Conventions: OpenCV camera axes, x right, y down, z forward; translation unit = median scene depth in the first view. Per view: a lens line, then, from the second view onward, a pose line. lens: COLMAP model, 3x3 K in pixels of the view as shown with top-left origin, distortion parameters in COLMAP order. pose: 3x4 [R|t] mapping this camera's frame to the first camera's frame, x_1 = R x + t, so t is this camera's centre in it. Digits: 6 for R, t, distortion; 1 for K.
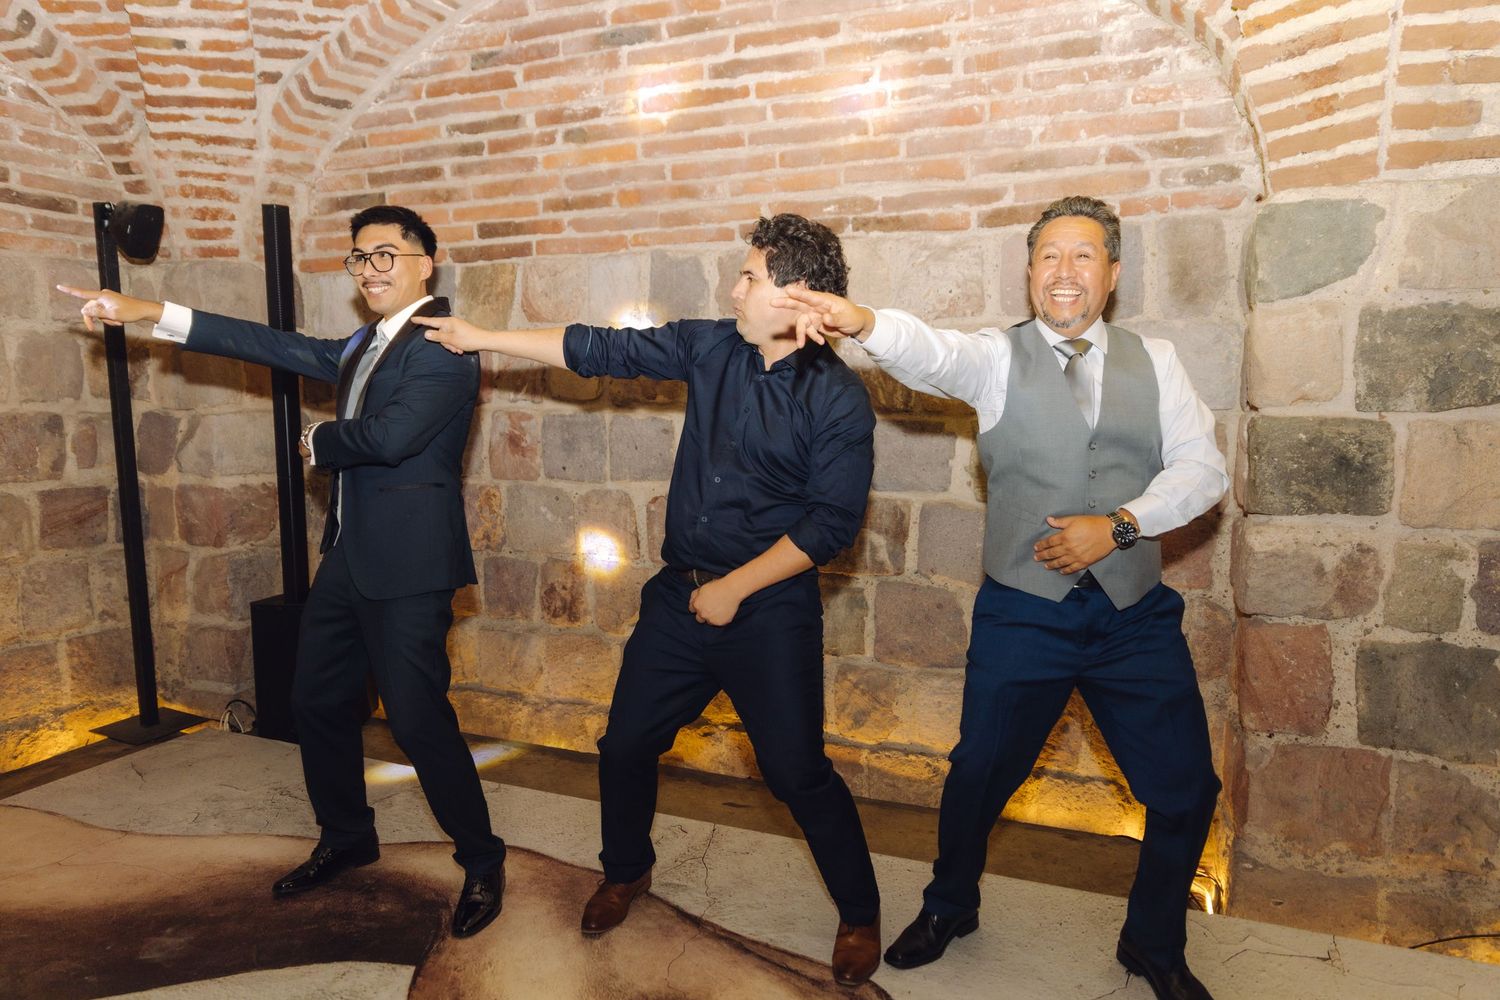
lens RADIAL K [[987.6, 0, 753.4], [0, 987.6, 497.3], [0, 0, 1]] dist [-0.001097, -0.000668]
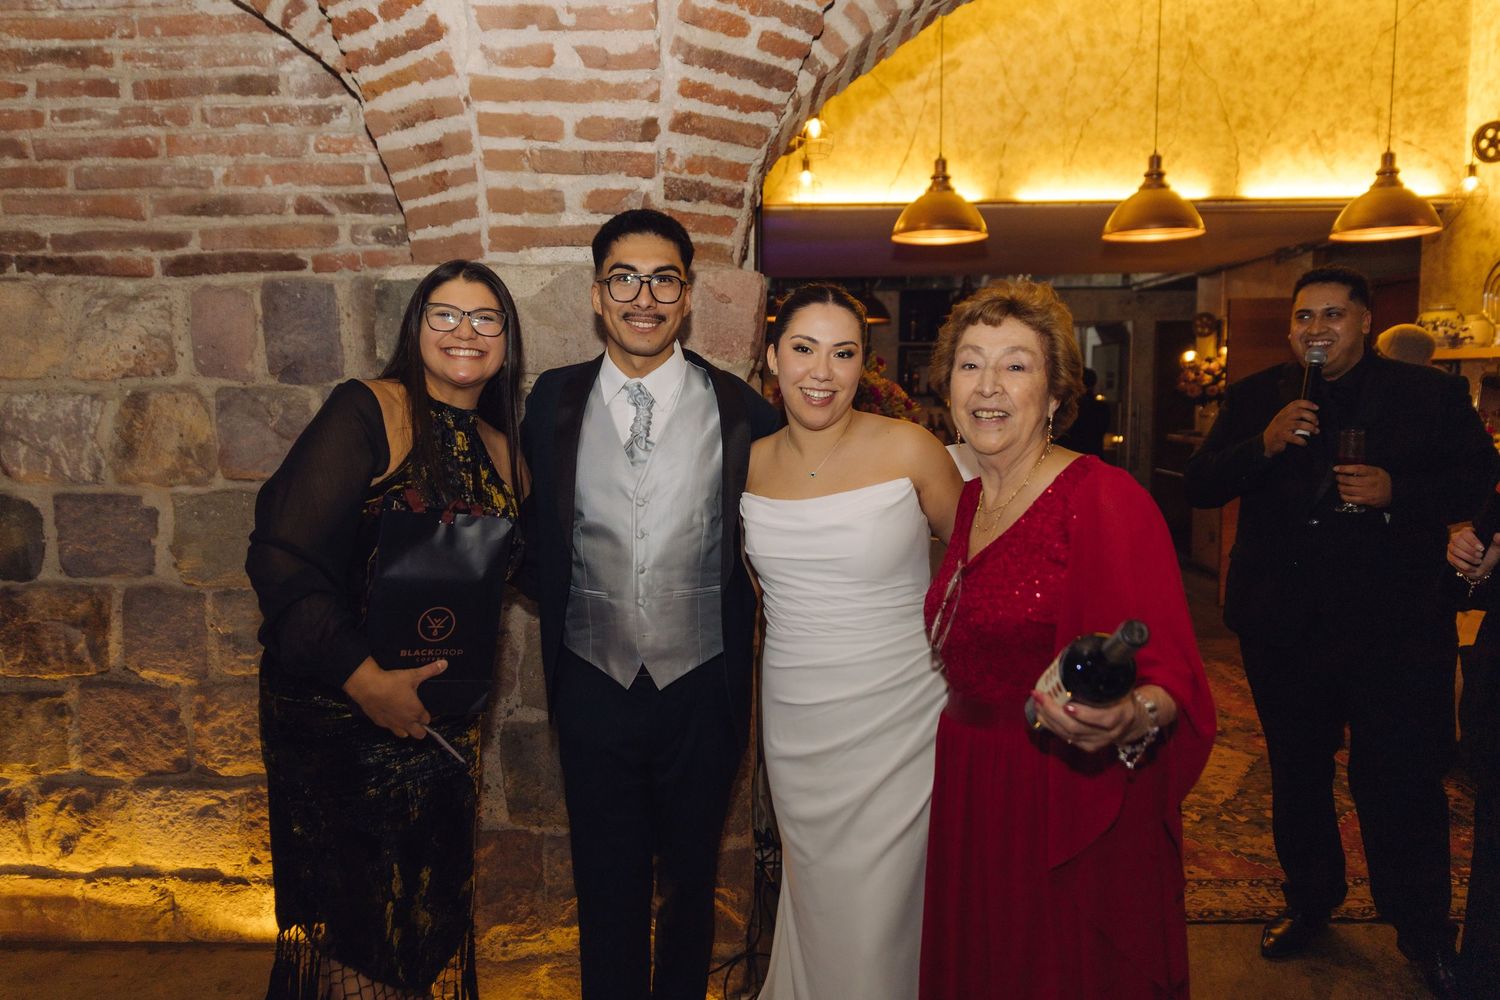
lens RADIAL K [[1056.4, 0, 746.2], [0, 1056.4, 498.1], [0, 0, 1]] dist [0.005597, -0.005519]
pose [[0.933426, -0.040084, 0.356524, 0.373719], [0.041023, 0.999146, 0.004930, -0.059427], [-0.356417, 0.010024, 0.934273, -0.064663]]
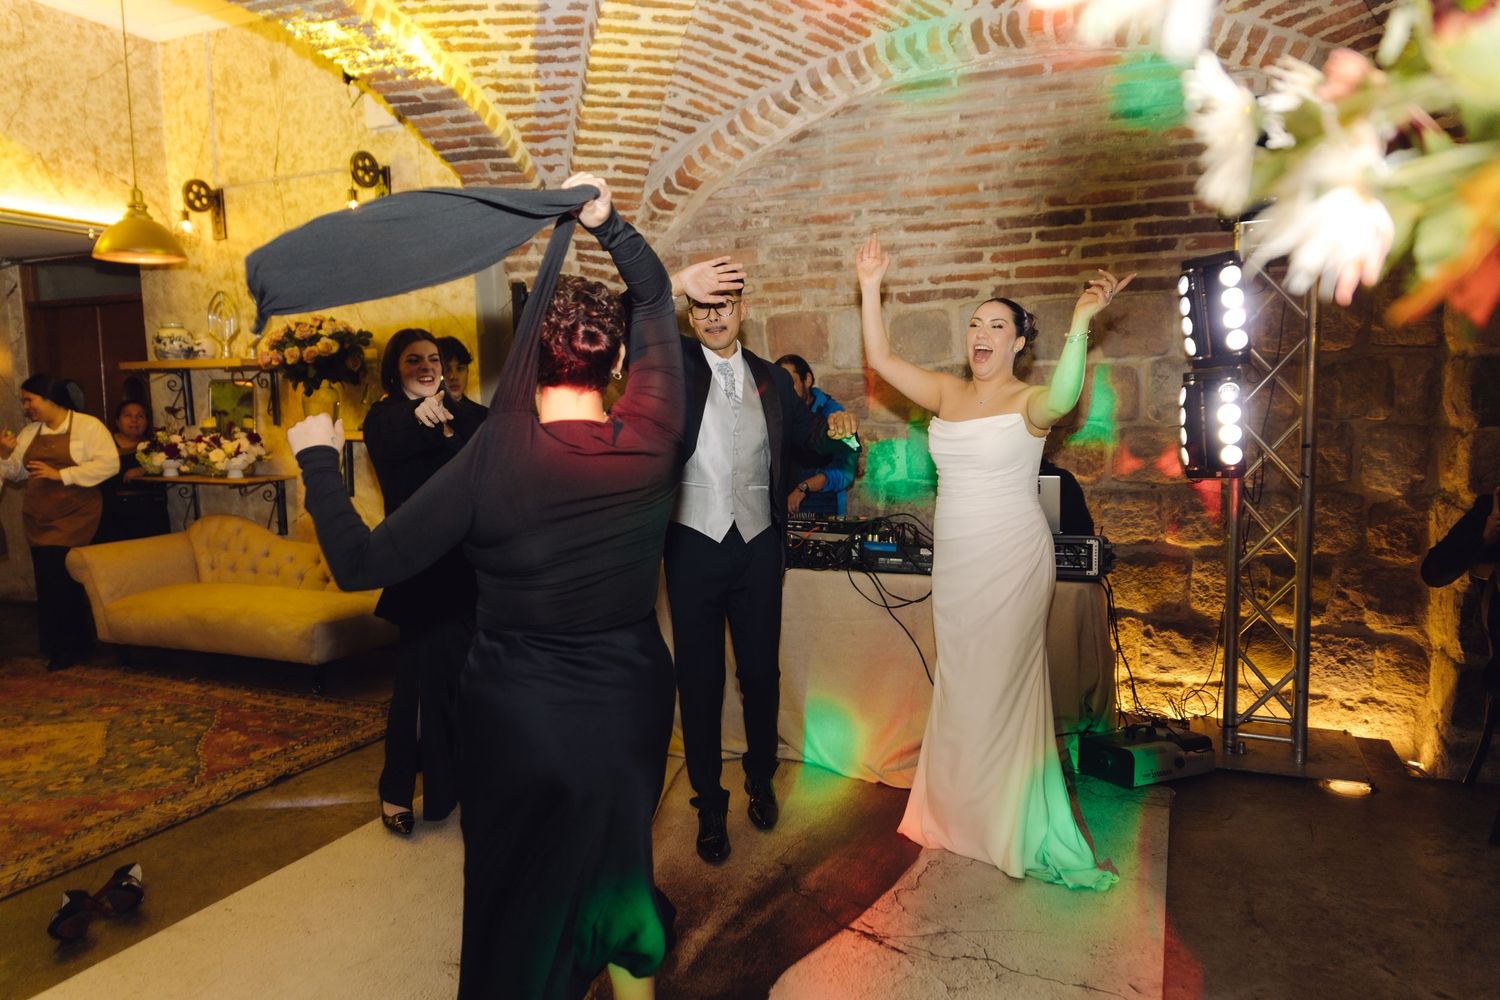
lens RADIAL K [[994.2, 0, 750.0], [0, 994.2, 500.0], [0, 0, 1]] dist [0.004625, -0.004877]
pose [[0.012967, -0.100603, 0.994842, 0.090523], [0.119256, 0.987980, 0.098355, -0.032540], [-0.992779, 0.117365, 0.024809, 0.001405]]
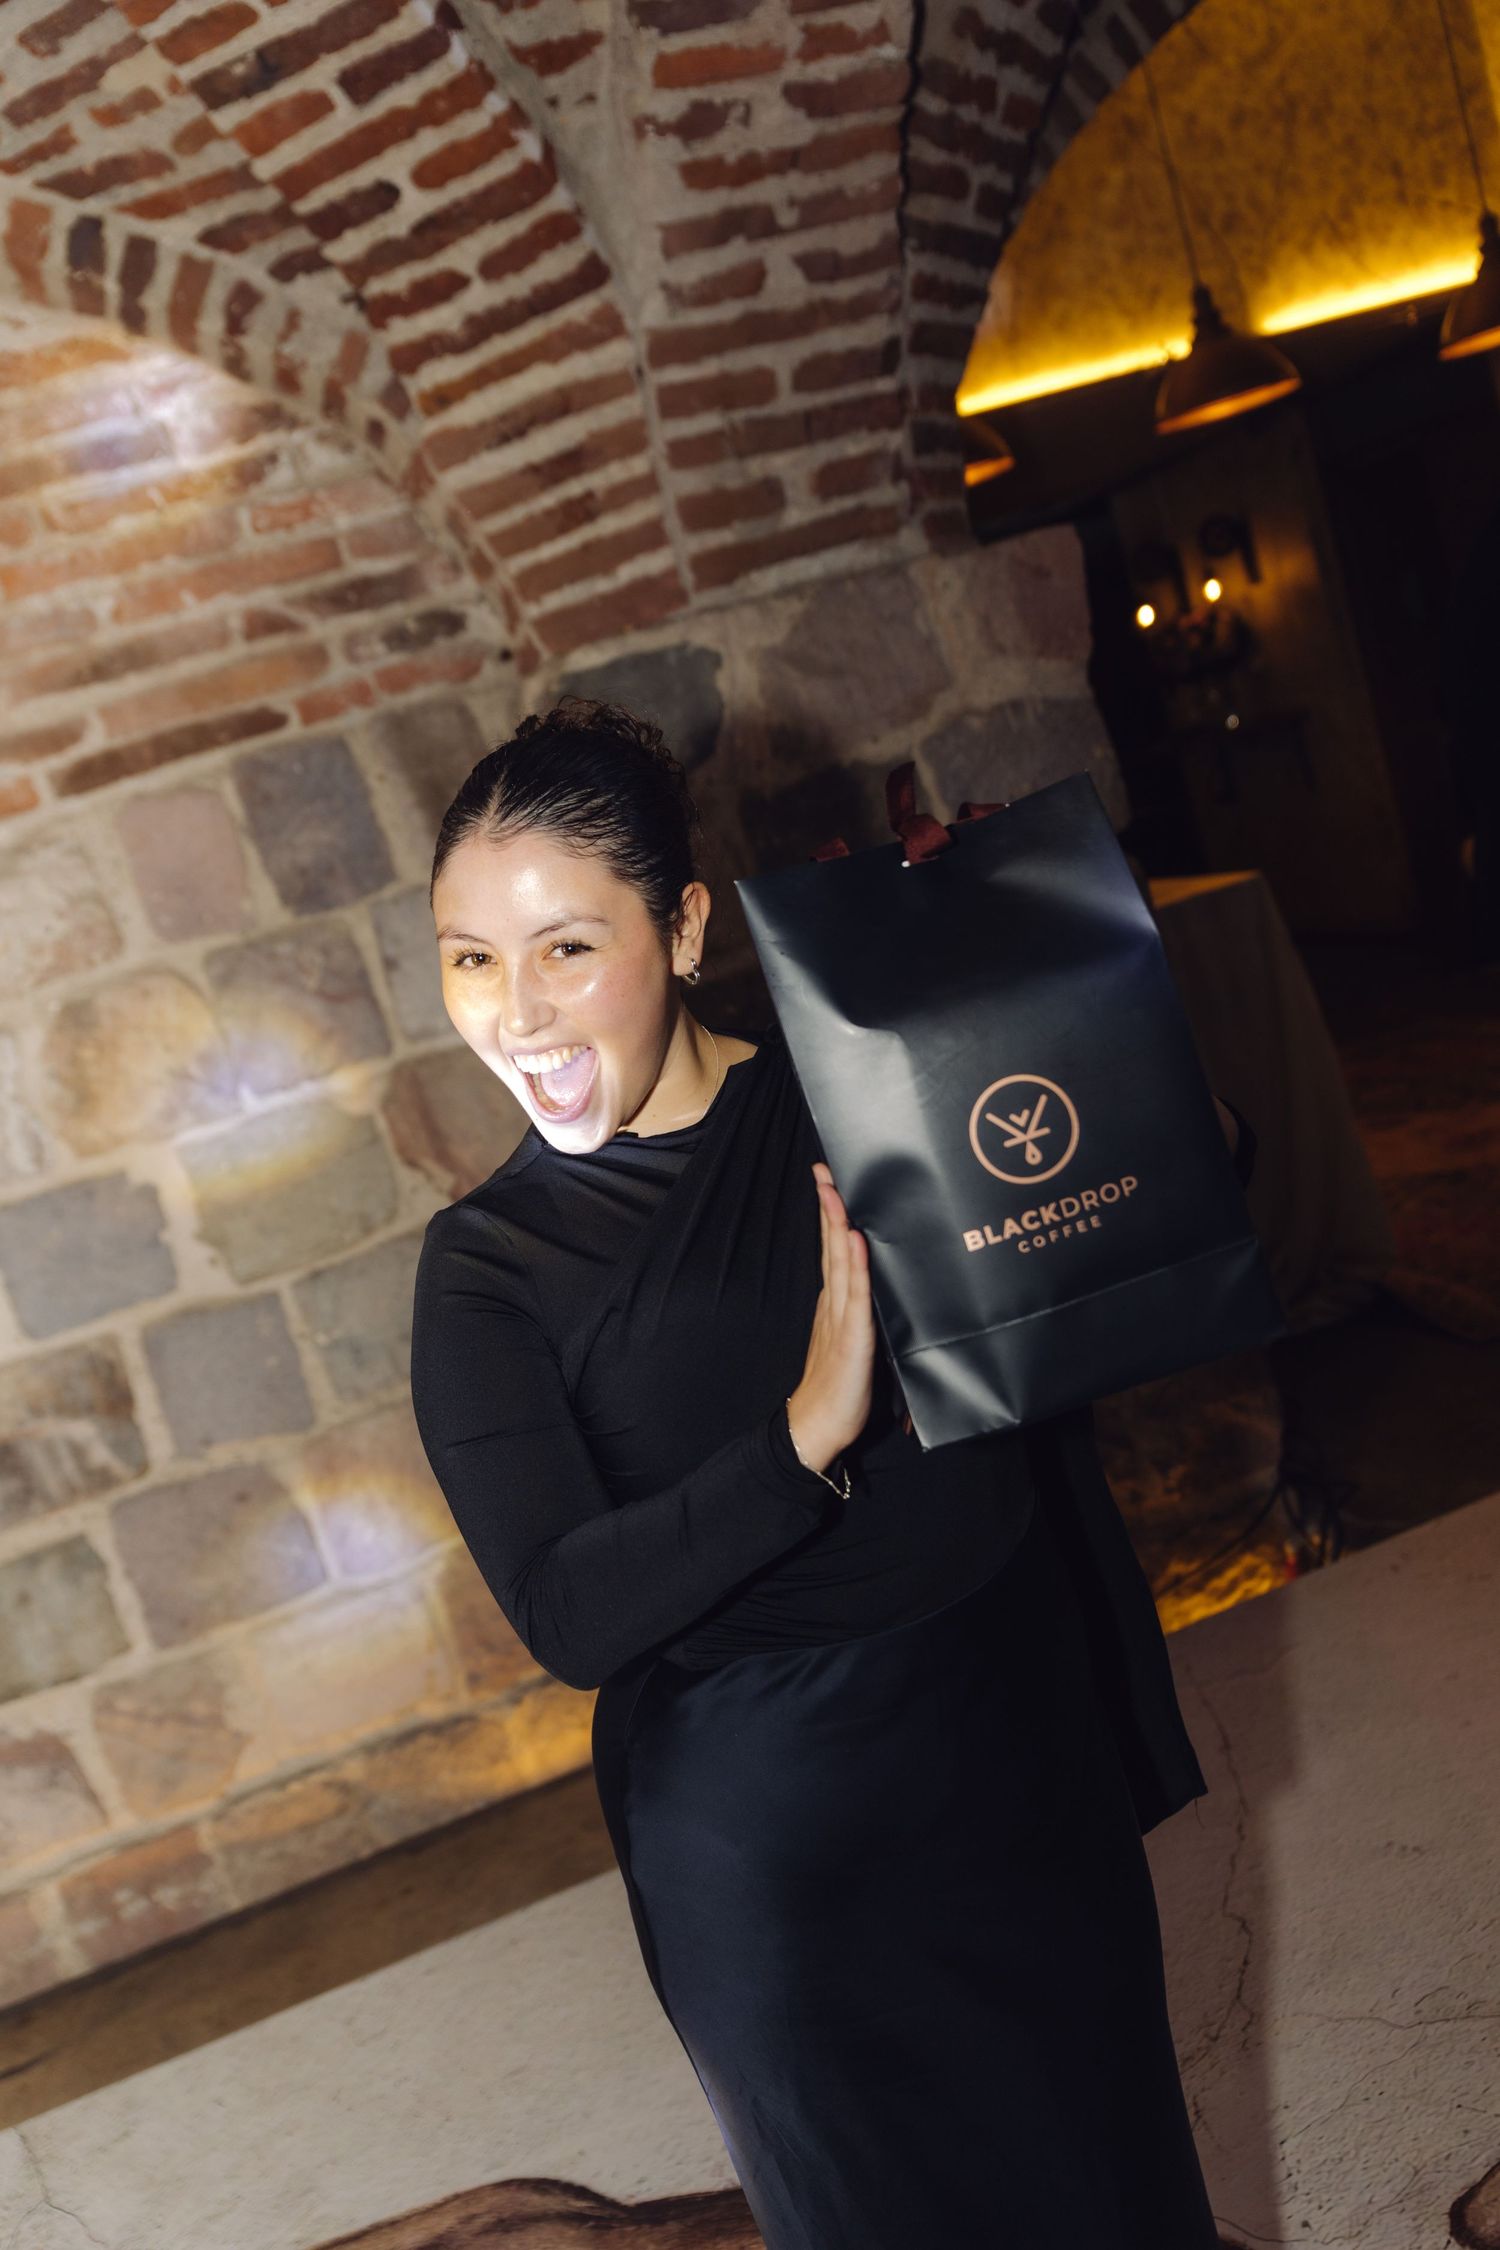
lens RADIAL K [[1951.5, 0, 737.3], [0, 1951.5, 1133.7], [0, 0, 1]] dist [-0.012860, 0.011234]
pose [[0.750557, -0.327296, 0.574057, -0.153903], [0.343735, 0.935316, 0.083847, -0.071721], [-0.564368, 0.134392, 0.814511, -0.019435]]
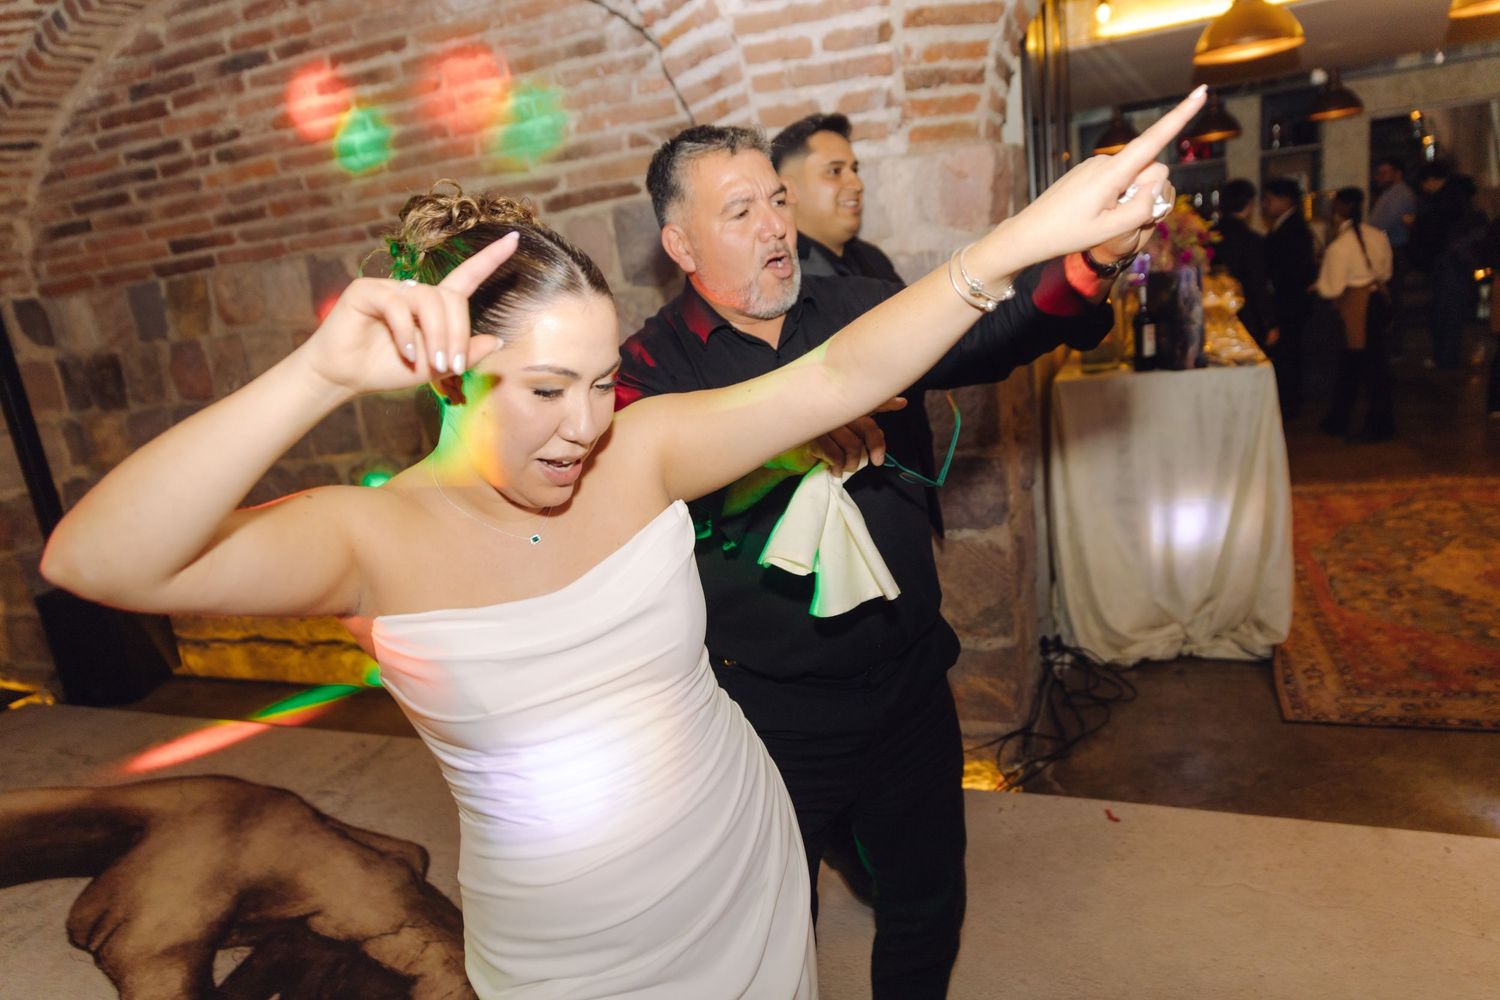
lens RADIAL K [[984.3, 0, 750.0], [0, 984.3, 500.0], [0, 0, 1]] dist [0.005367, -0.003942]
pose [[0.992287, -0.122553, -0.018630, 0.451155], [0.123940, 0.983624, 0.130854, -0.066527], [0.002289, -0.132154, 0.991227, -0.182673]]
